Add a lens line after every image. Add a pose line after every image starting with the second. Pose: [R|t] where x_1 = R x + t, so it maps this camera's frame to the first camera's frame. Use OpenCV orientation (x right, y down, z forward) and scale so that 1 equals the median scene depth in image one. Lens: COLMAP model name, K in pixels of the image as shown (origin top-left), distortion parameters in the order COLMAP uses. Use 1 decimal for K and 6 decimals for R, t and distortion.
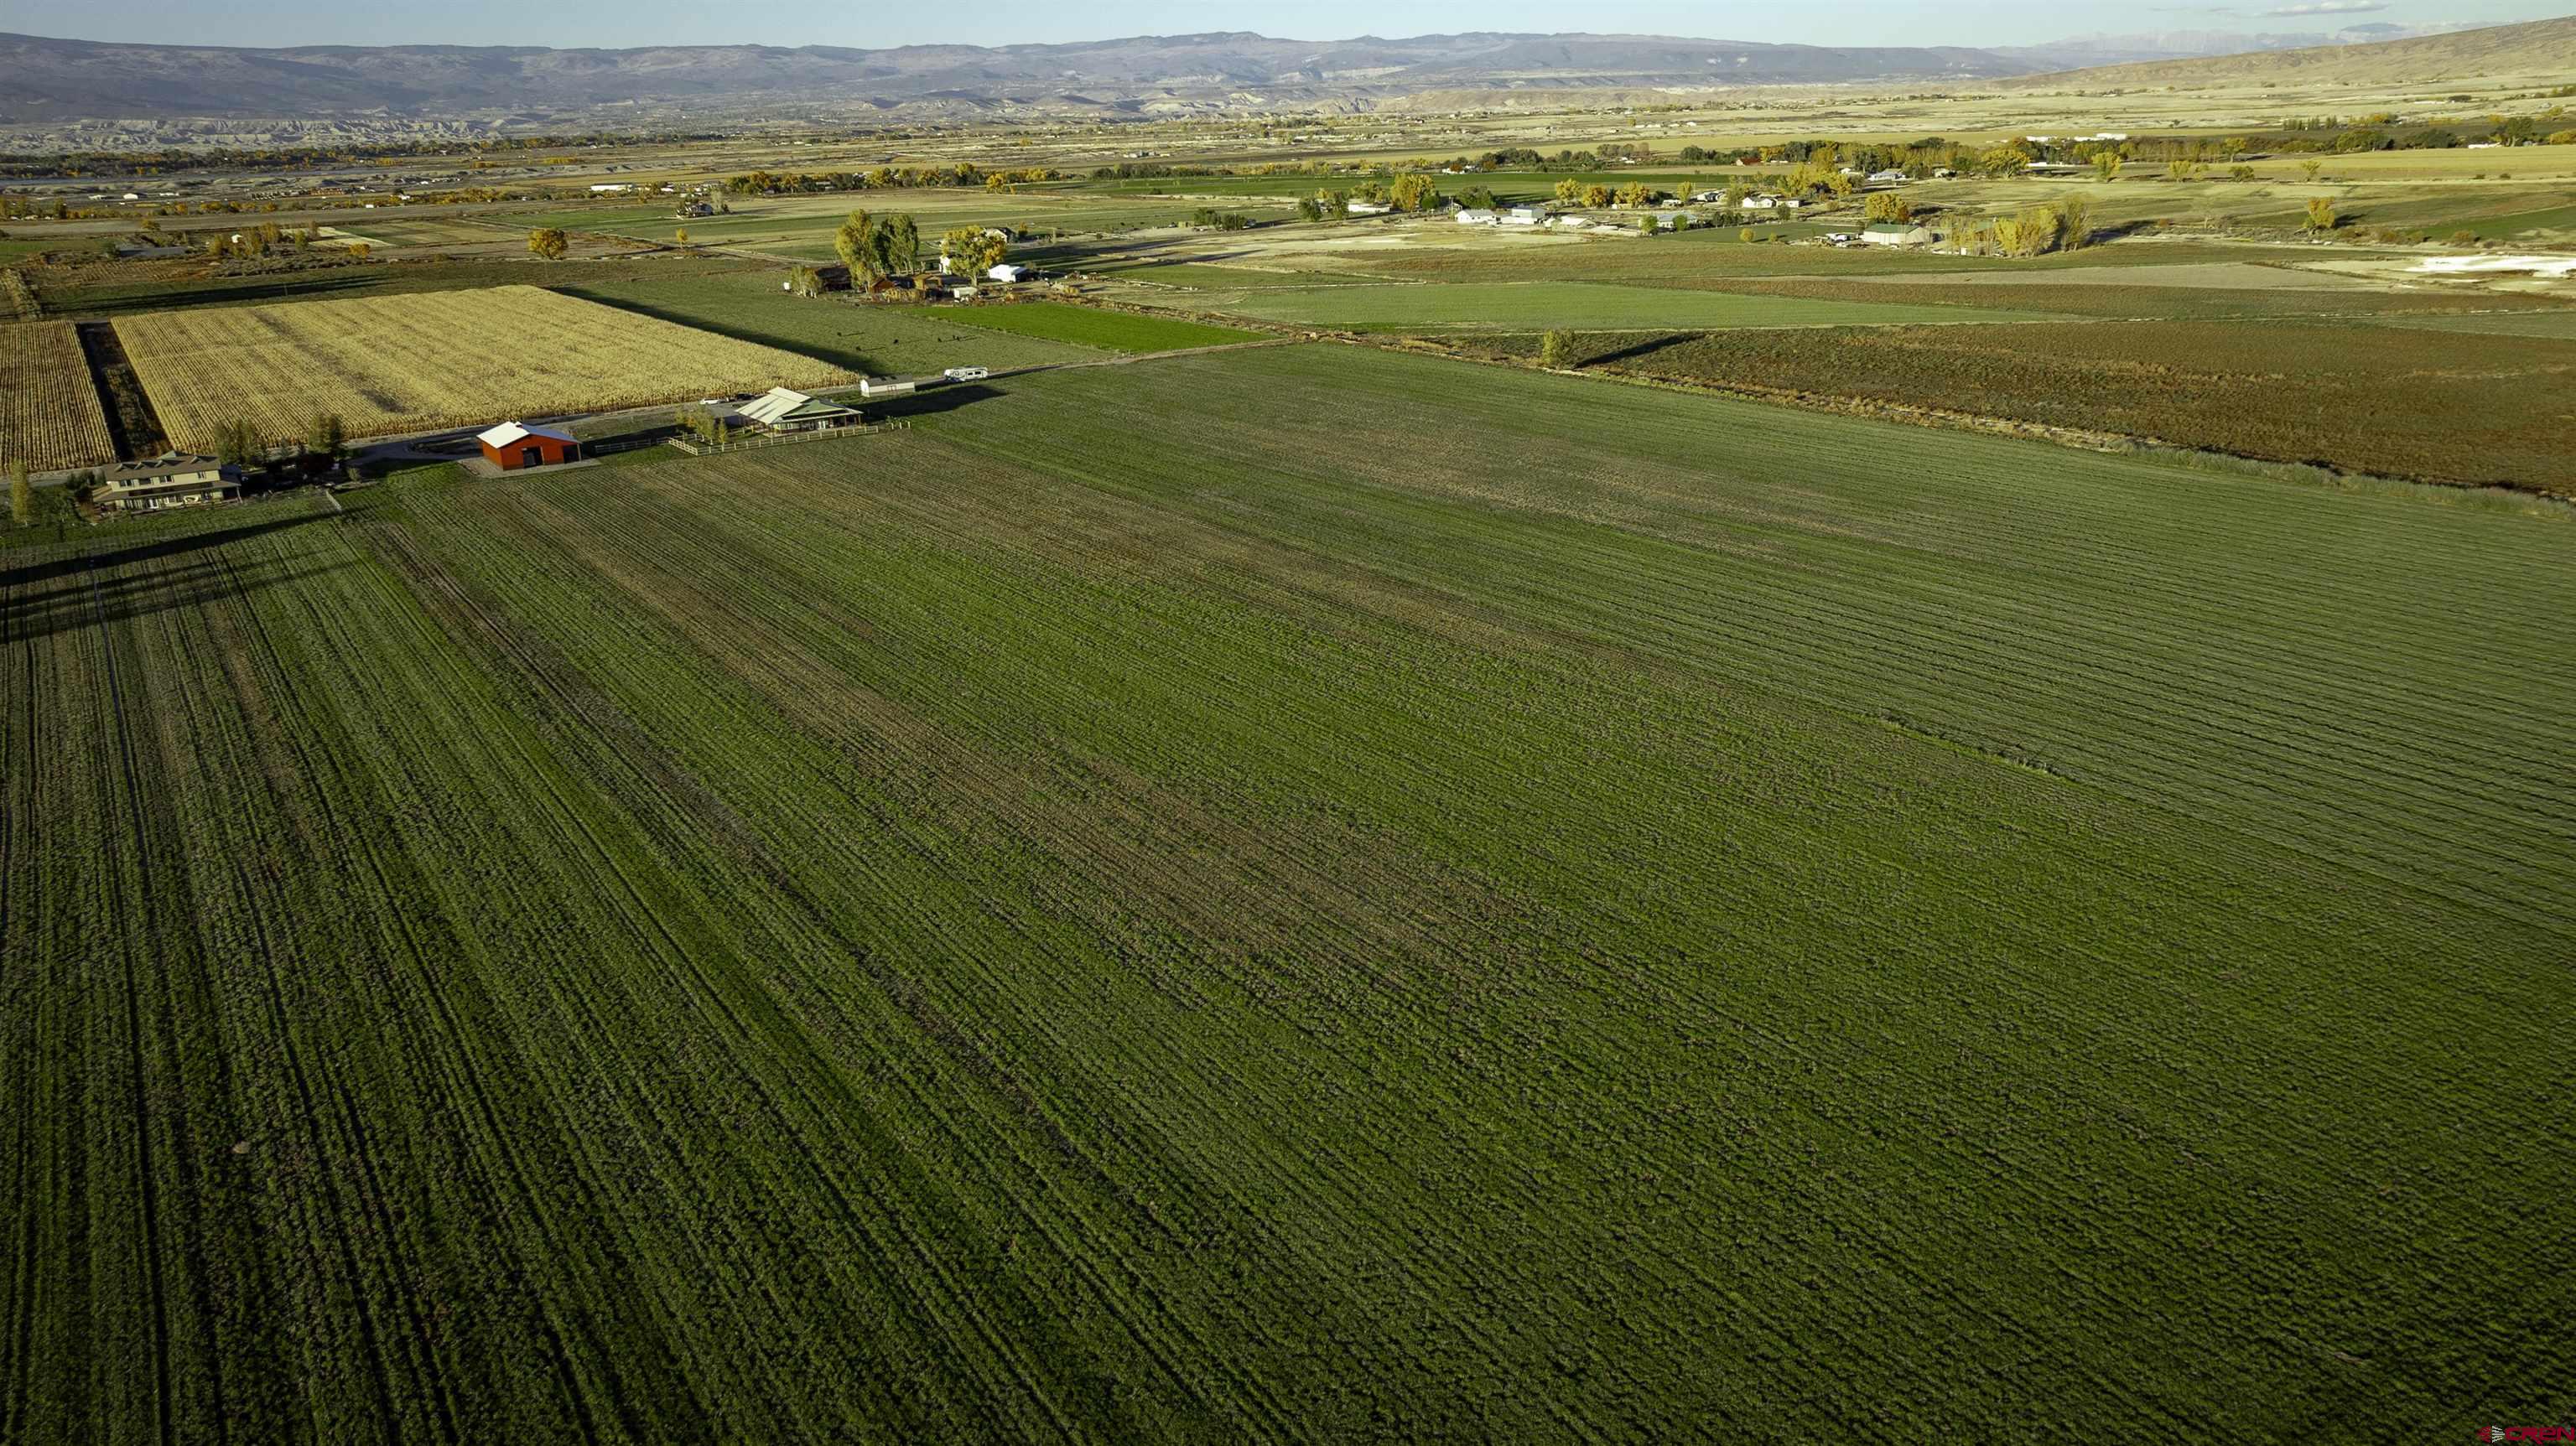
lens RADIAL K [[1823.1, 0, 1281.4], [0, 1823.1, 724.4], [0, 0, 1]] dist [-0.036199, 0.051635]
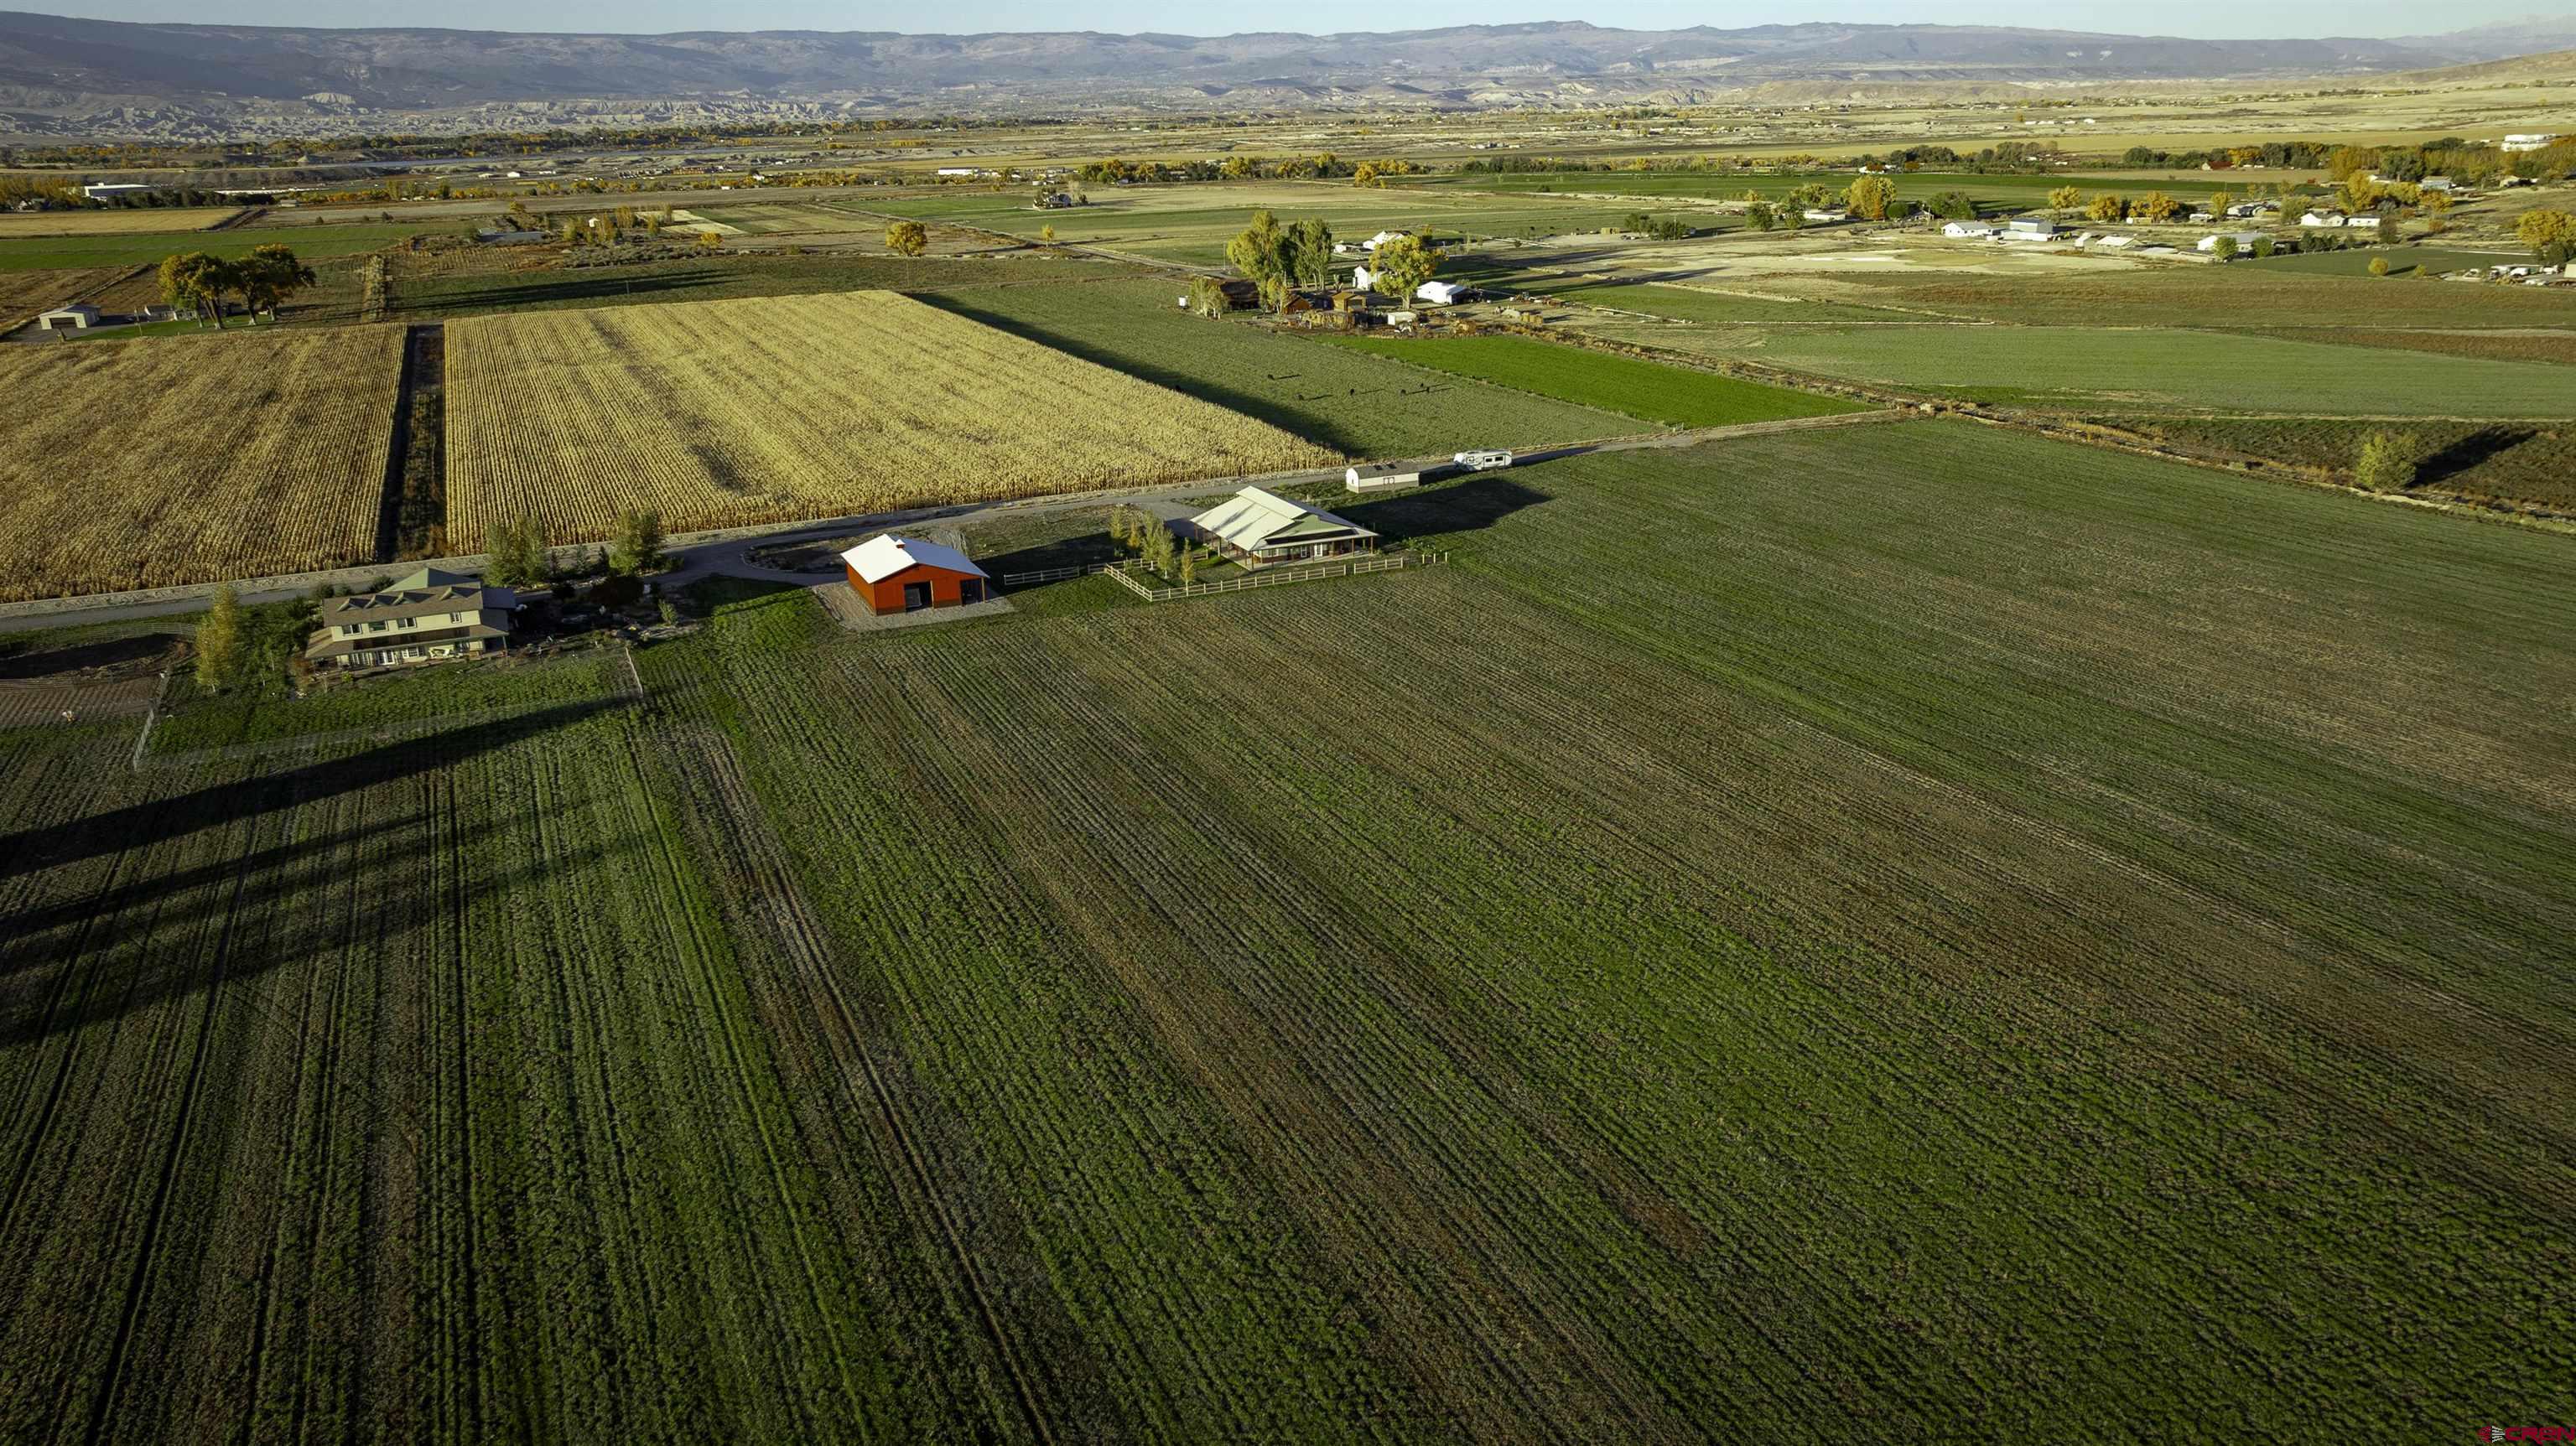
lens RADIAL K [[1827.7, 0, 1288.0], [0, 1827.7, 723.0], [0, 0, 1]] dist [0.021423, -0.089392]
pose [[0.986329, 0.060747, -0.153182, -0.059803], [-0.060397, 0.998150, 0.006941, -0.040110], [0.153320, 0.002405, 0.988174, 0.122430]]
